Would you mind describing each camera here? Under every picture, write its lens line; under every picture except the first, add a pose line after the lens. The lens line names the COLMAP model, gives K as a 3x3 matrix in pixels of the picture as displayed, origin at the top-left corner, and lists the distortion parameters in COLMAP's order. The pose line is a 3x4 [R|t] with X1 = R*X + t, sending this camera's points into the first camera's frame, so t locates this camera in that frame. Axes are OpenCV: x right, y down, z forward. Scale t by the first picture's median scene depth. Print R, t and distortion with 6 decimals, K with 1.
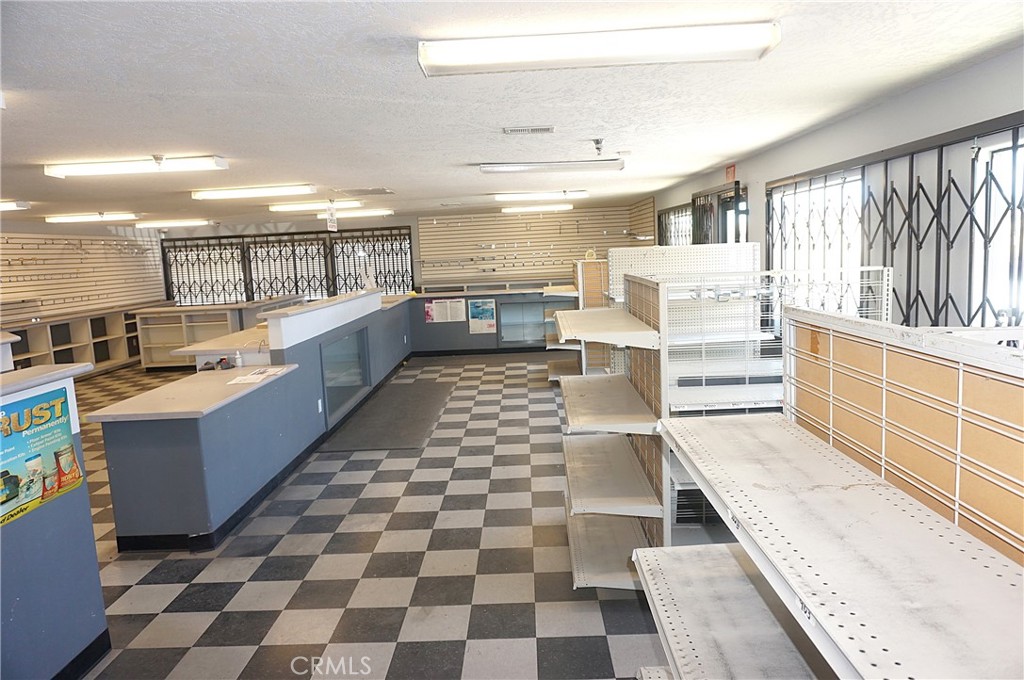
lens RADIAL K [[684.6, 0, 533.4], [0, 684.6, 340.6], [0, 0, 1]] dist [-0.055443, 0.039926]
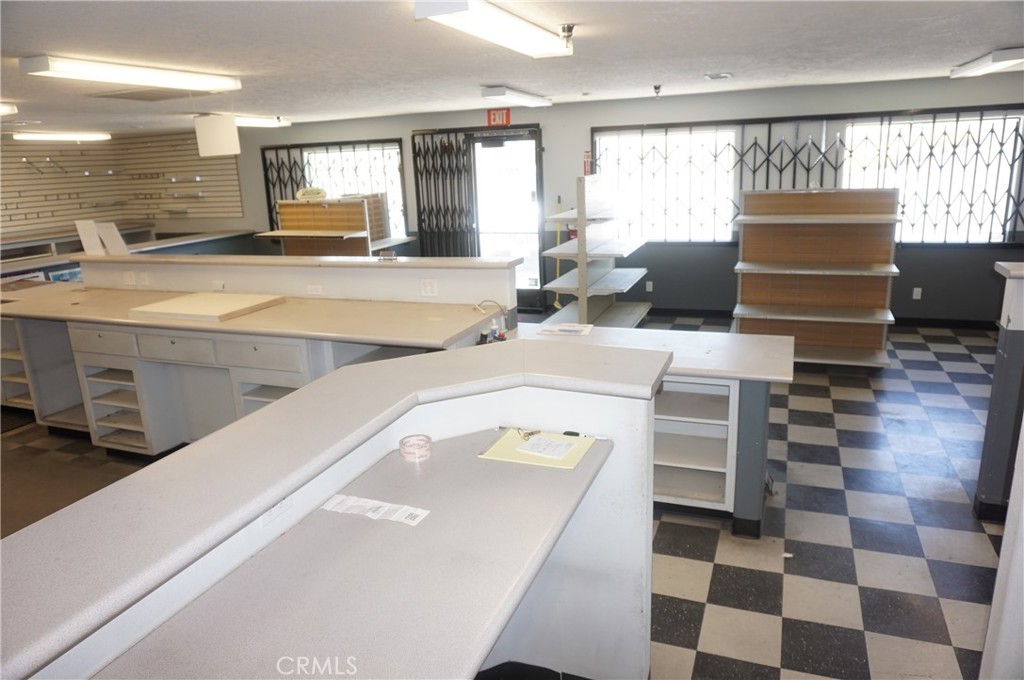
lens RADIAL K [[684.6, 0, 513.3], [0, 684.6, 340.9], [0, 0, 1]] dist [-0.055443, 0.039926]
pose [[0.356400, -0.213532, 0.909606, -0.447857], [0.147502, 0.974185, 0.170898, -0.032854], [-0.922617, 0.073261, 0.378696, 0.281631]]
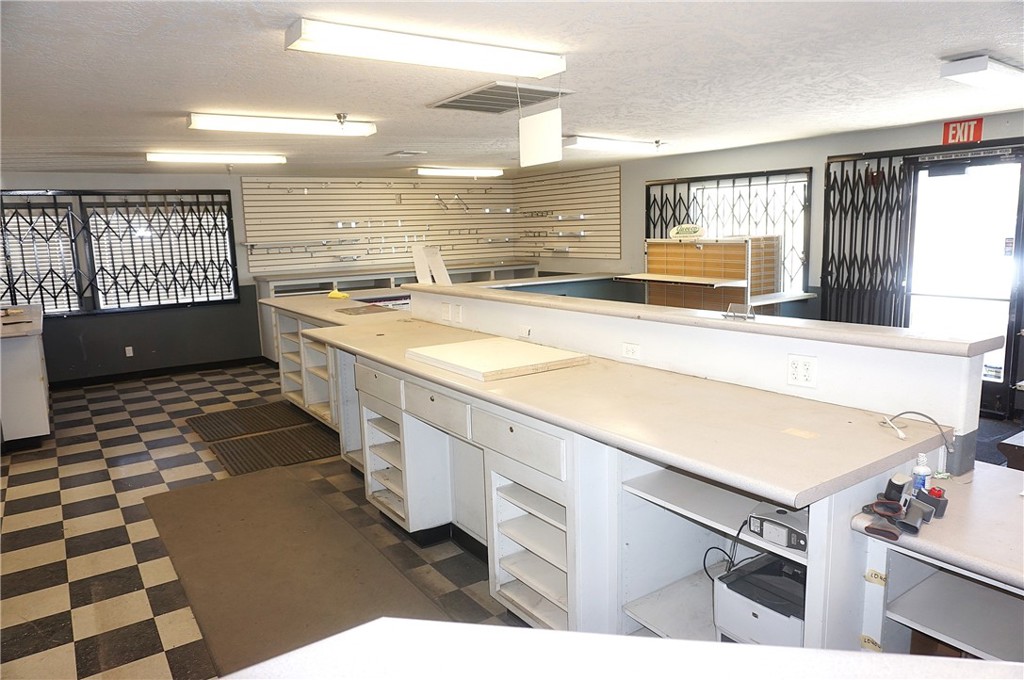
lens RADIAL K [[684.6, 0, 515.2], [0, 684.6, 338.7], [0, 0, 1]] dist [-0.055443, 0.039926]
pose [[0.811385, -0.072061, 0.580053, -0.338582], [0.069745, 0.997217, 0.026326, -0.027584], [-0.580336, 0.019095, 0.814153, 0.330692]]
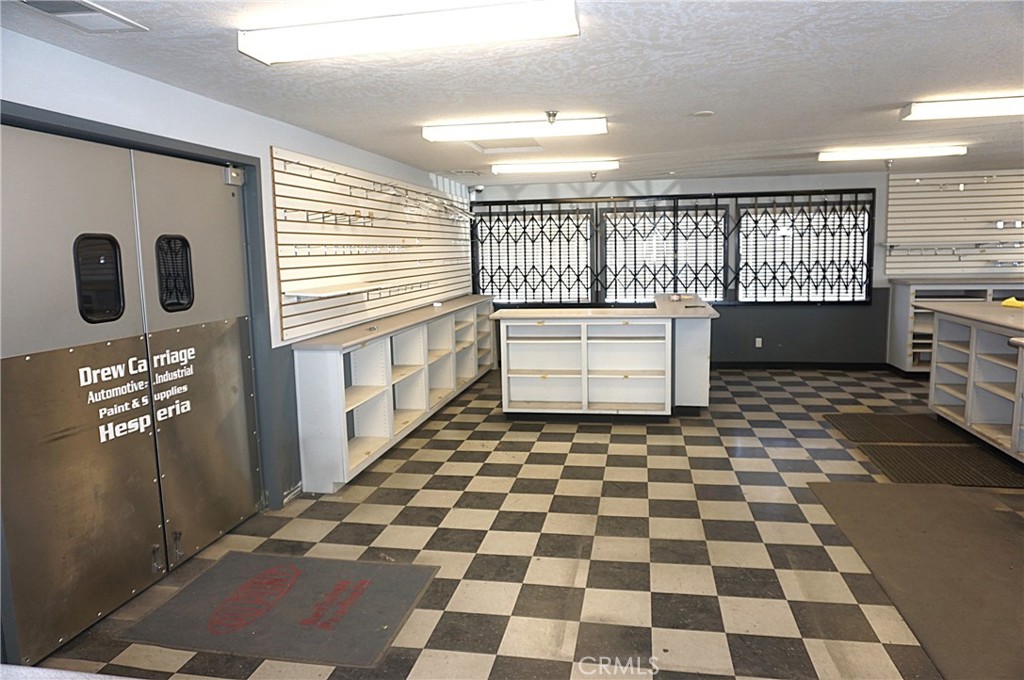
lens RADIAL K [[684.6, 0, 513.6], [0, 684.6, 337.8], [0, 0, 1]] dist [-0.055443, 0.039926]
pose [[0.985663, 0.044097, -0.162863, -0.394046], [-0.043528, 0.999027, 0.007066, -0.023253], [0.163016, 0.000124, 0.986623, 0.343203]]
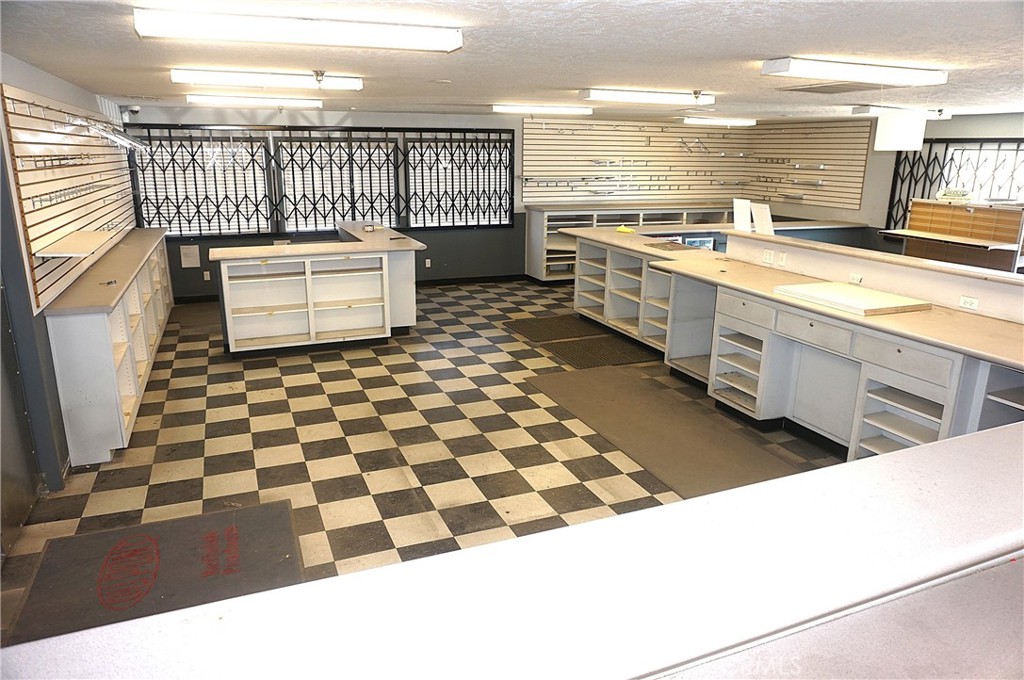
lens RADIAL K [[684.6, 0, 515.0], [0, 684.6, 339.3], [0, 0, 1]] dist [-0.055443, 0.039926]
pose [[0.913795, -0.054095, 0.402557, -0.485198], [0.001707, 0.991594, 0.129375, -0.037983], [-0.406172, -0.117535, 0.906206, 0.301361]]
